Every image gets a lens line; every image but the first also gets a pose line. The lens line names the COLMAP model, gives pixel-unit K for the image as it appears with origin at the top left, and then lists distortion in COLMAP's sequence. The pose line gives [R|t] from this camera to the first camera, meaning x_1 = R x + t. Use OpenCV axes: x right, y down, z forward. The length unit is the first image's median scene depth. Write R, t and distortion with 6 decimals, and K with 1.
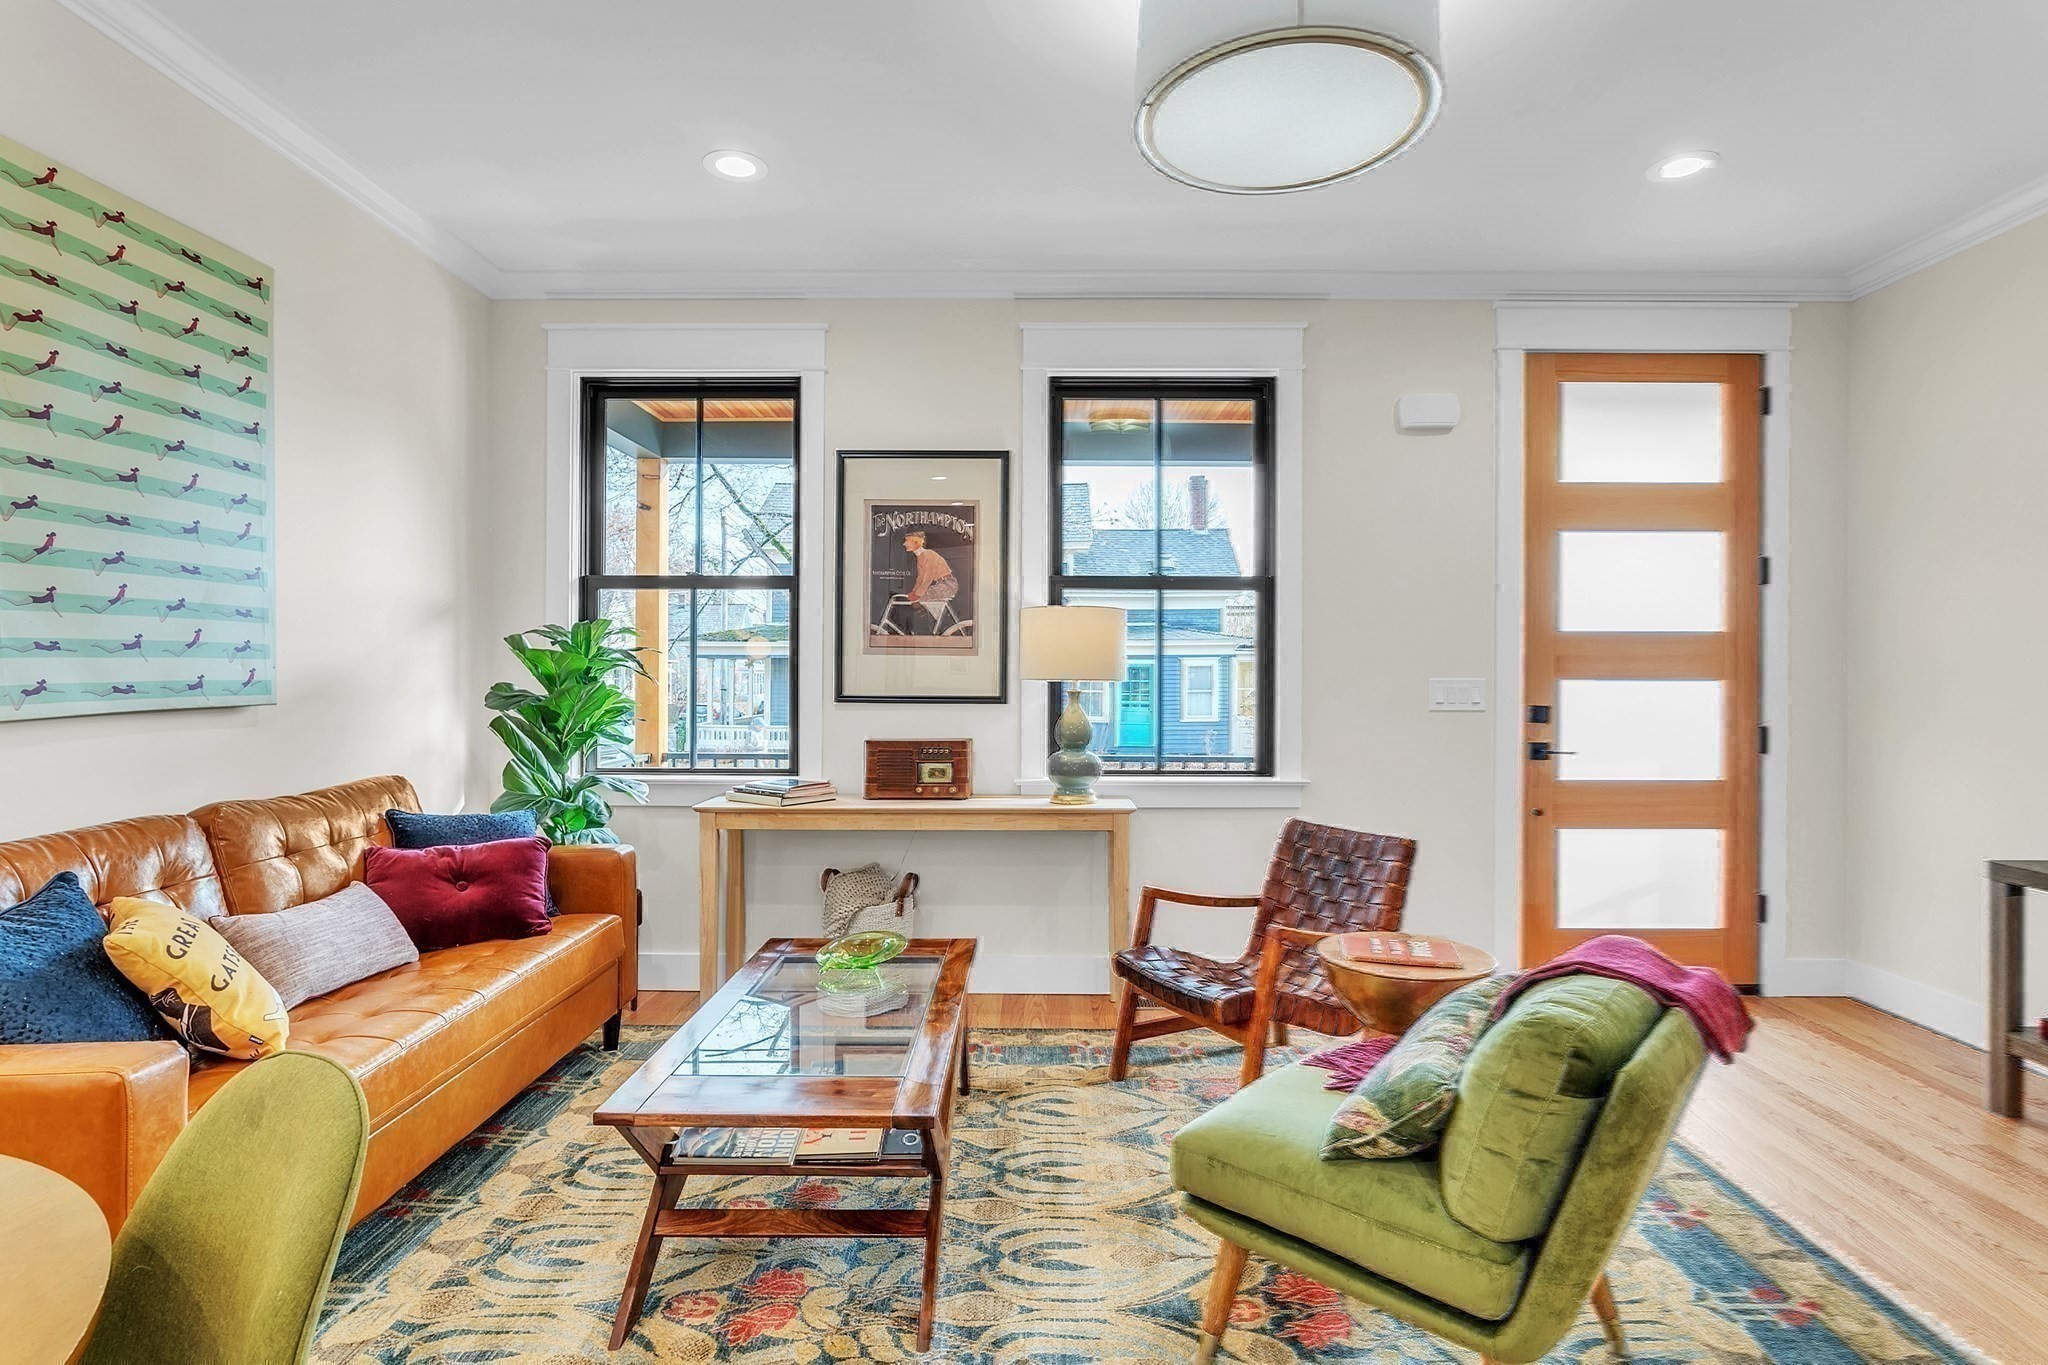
lens RADIAL K [[1071.0, 0, 1022.7], [0, 1071.0, 661.2], [0, 0, 1]] dist [-0.021454, 0.000161]
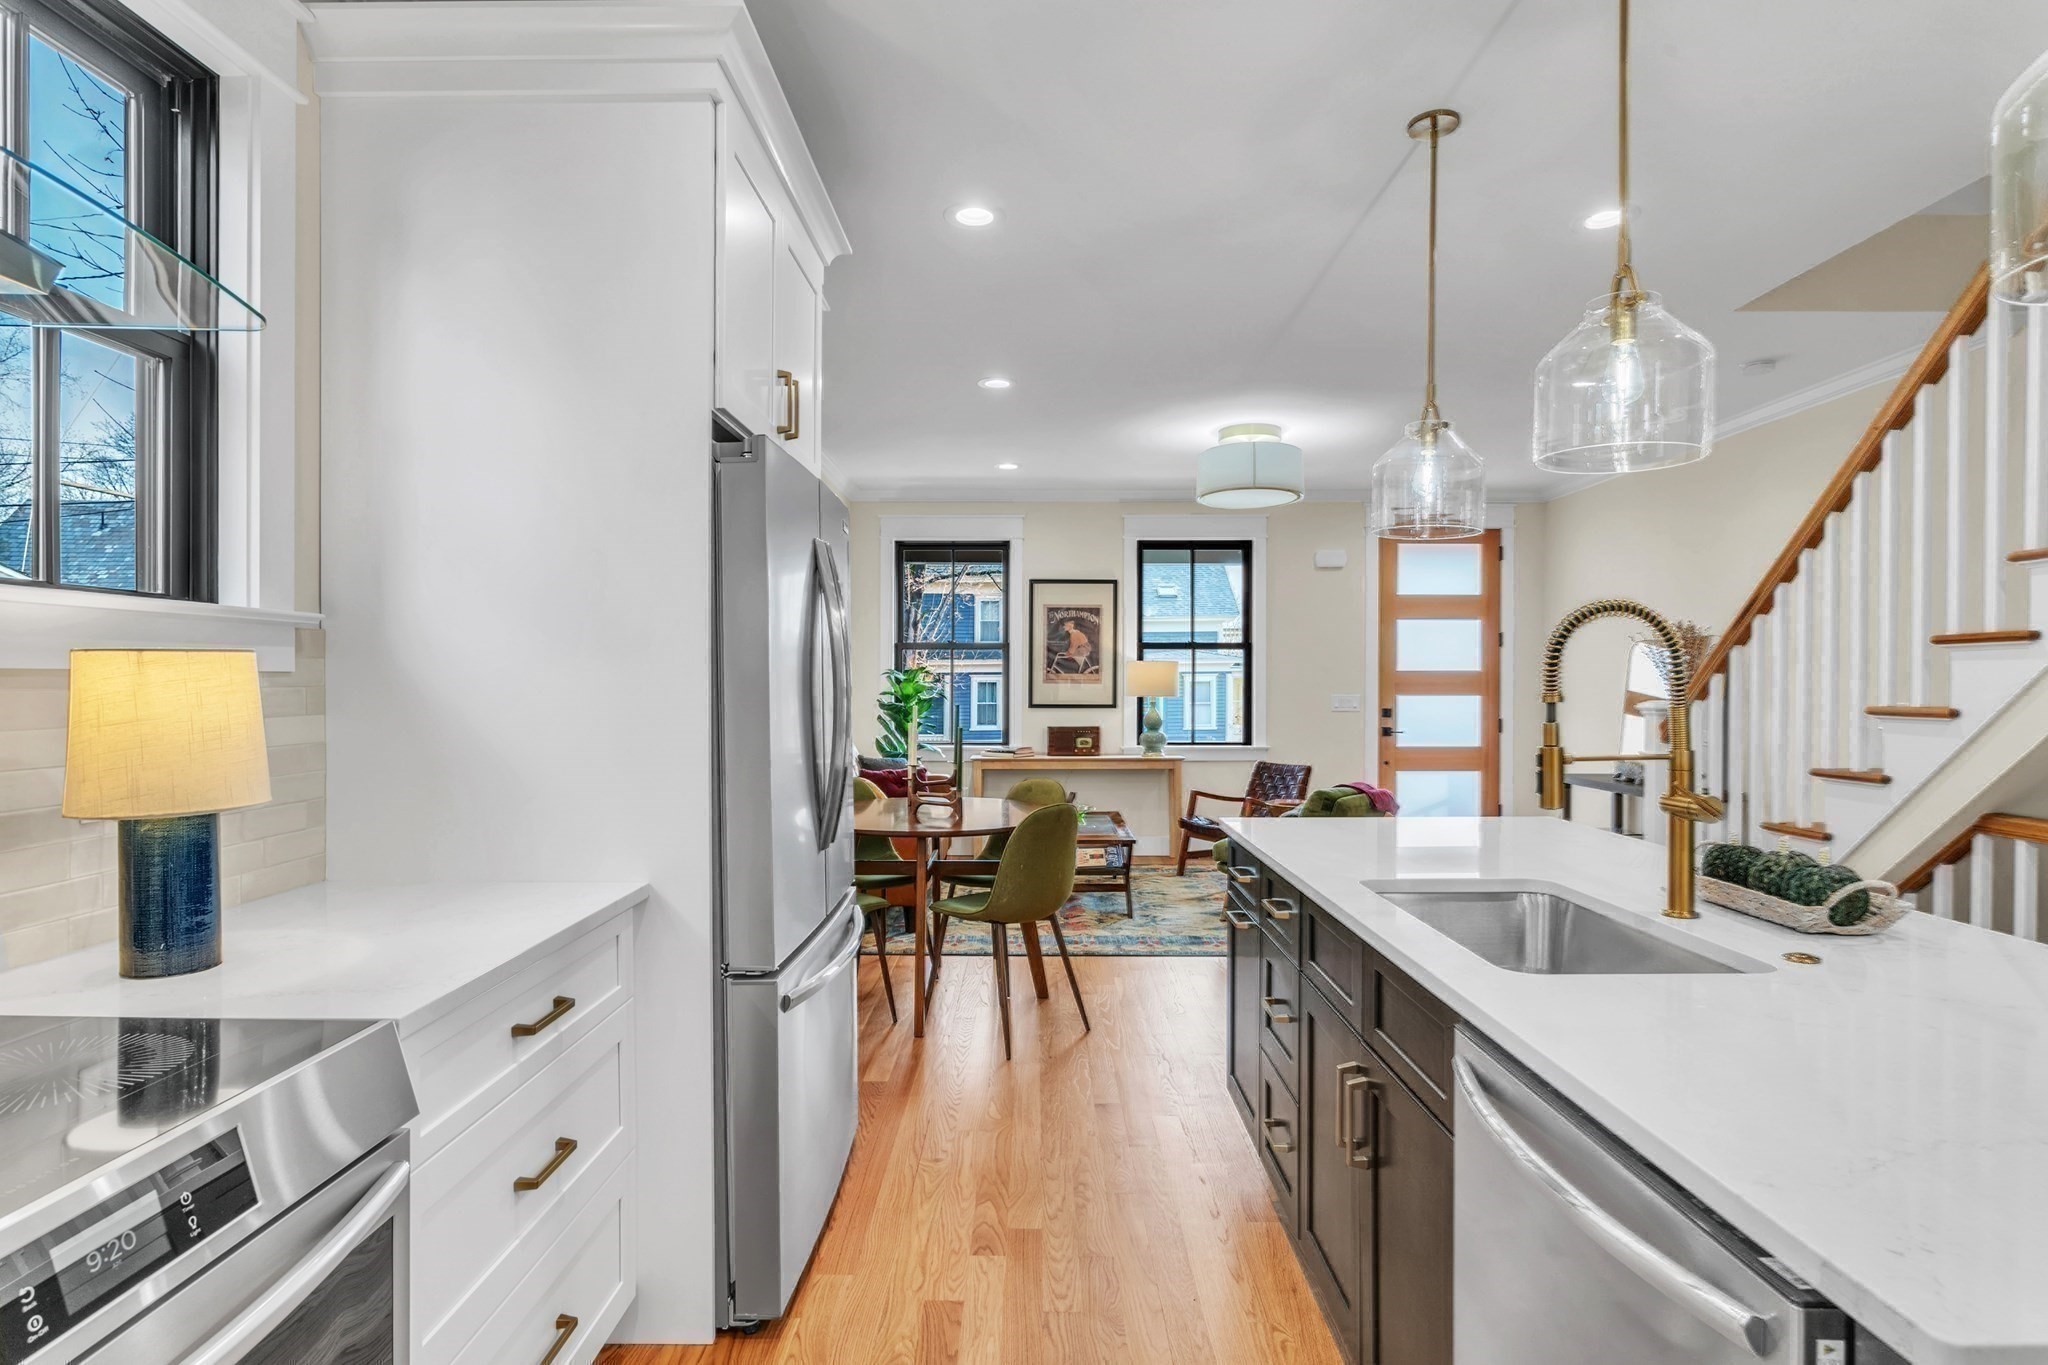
lens RADIAL K [[1041.6, 0, 1028.6], [0, 1041.6, 681.8], [0, 0, 1]] dist [-0.030595, 0.018618]
pose [[0.999947, -0.002486, 0.010024, -0.195086], [0.002421, 0.999976, 0.006449, -0.021492], [-0.010040, -0.006424, 0.999929, -0.913435]]
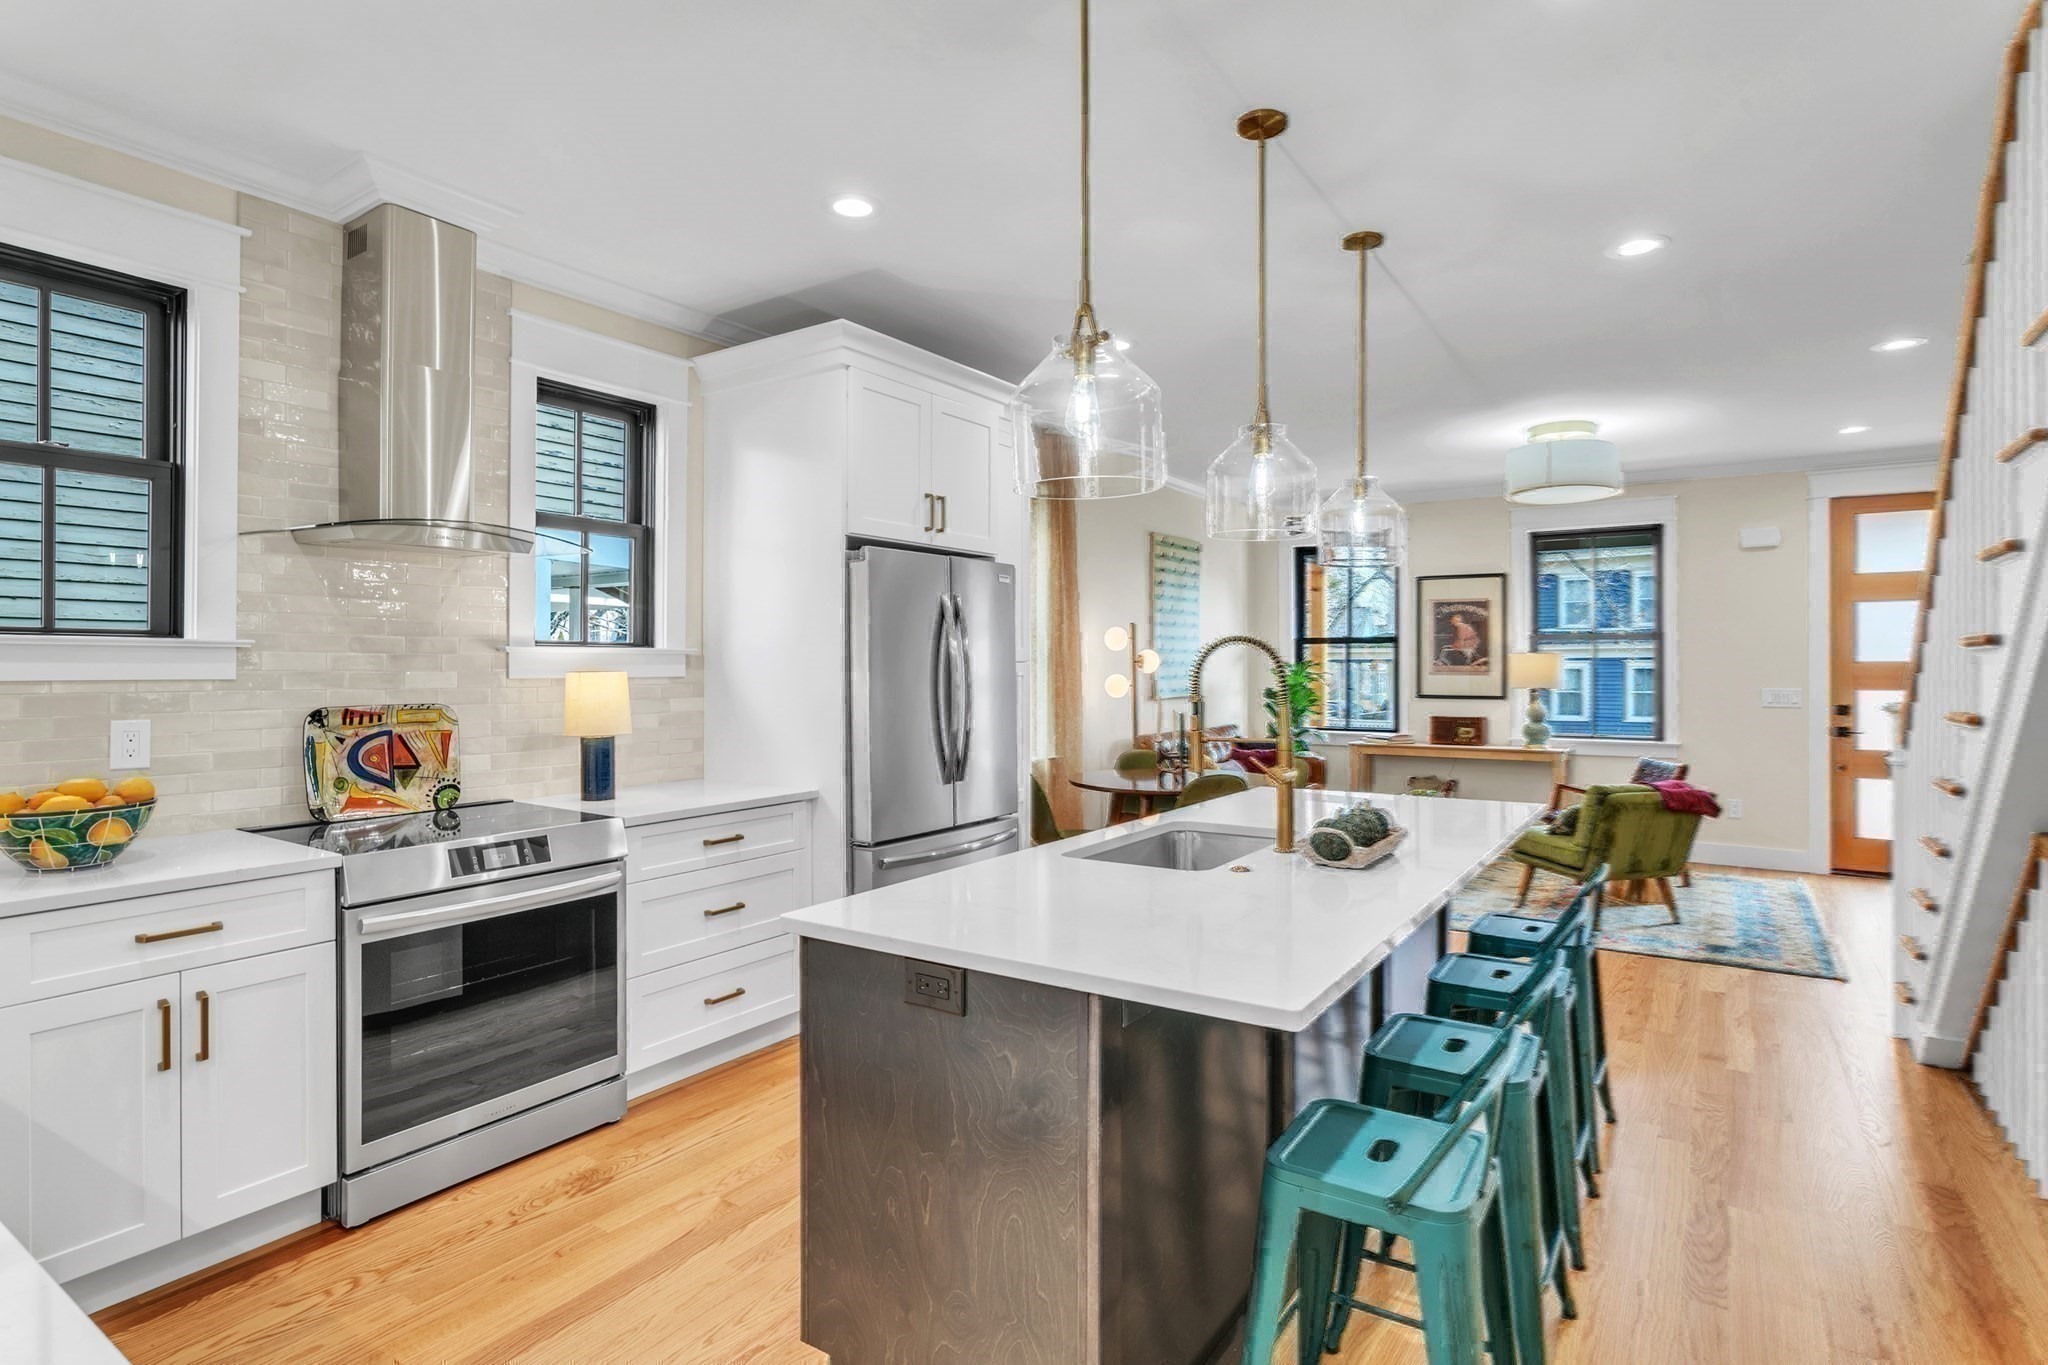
lens RADIAL K [[1031.3, 0, 1031.1], [0, 1031.3, 668.1], [0, 0, 1]] dist [-0.024948, 0.000623]
pose [[0.841115, -0.002294, -0.540852, 0.274670], [0.006360, 0.999964, 0.005649, -0.035463], [0.540819, -0.008191, 0.841099, -1.084412]]
